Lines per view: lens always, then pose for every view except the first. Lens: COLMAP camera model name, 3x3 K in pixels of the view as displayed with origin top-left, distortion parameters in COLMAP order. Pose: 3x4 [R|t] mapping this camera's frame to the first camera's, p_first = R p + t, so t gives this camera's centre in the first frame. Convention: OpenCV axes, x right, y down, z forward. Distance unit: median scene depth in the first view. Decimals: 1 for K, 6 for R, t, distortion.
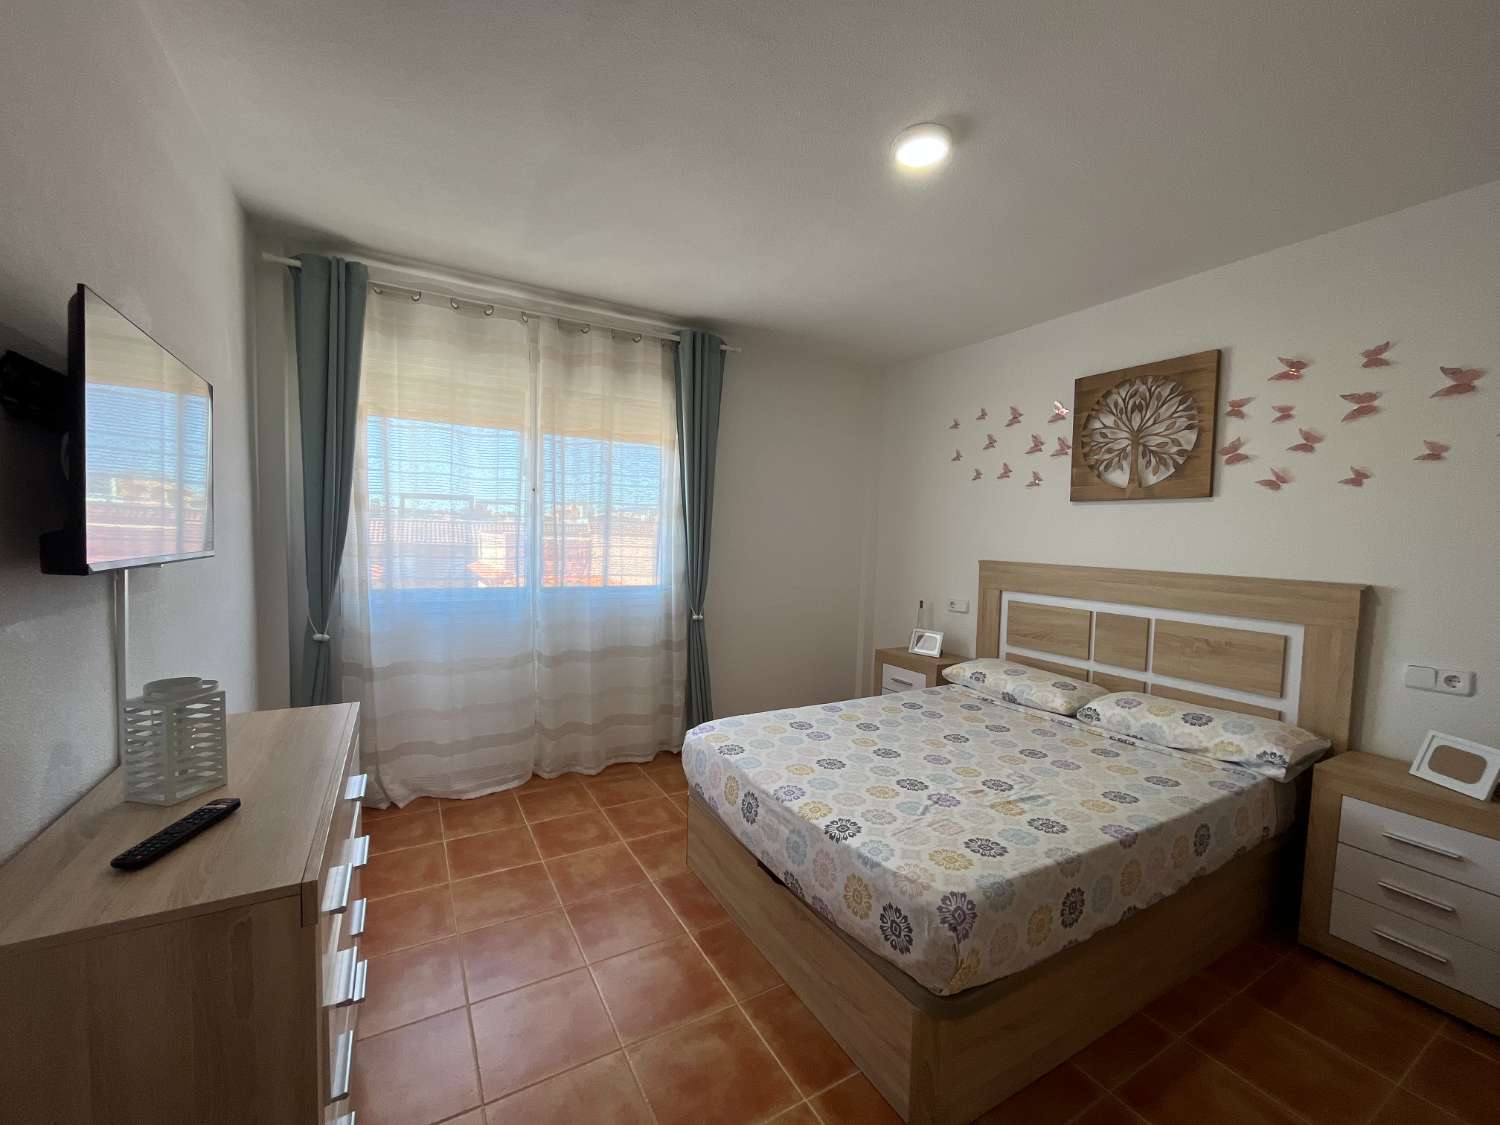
lens RADIAL K [[601.7, 0, 743.6], [0, 601.7, 564.0], [0, 0, 1]] dist [-0.004278, -0.000303]
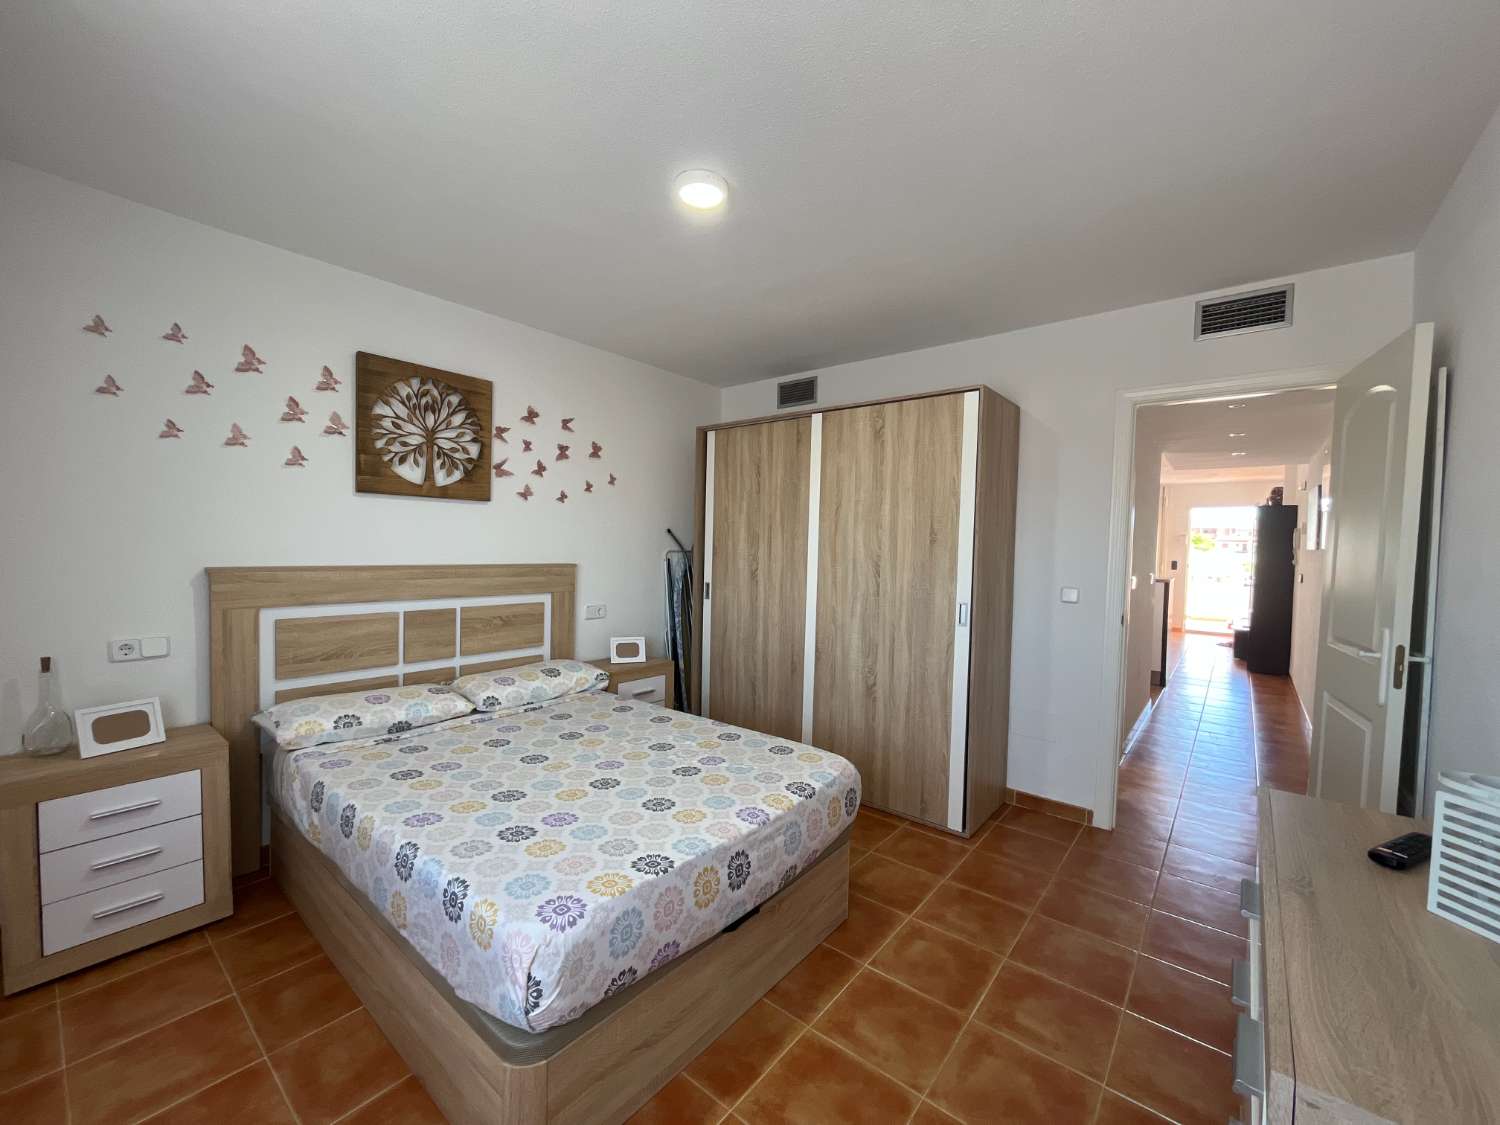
lens RADIAL K [[601.7, 0, 745.9], [0, 601.7, 568.7], [0, 0, 1]] dist [-0.004278, -0.000303]
pose [[-0.351047, -0.073723, 0.933451, -0.543528], [0.016038, 0.996276, 0.084716, -0.067350], [-0.936220, 0.044710, -0.348558, 0.908776]]
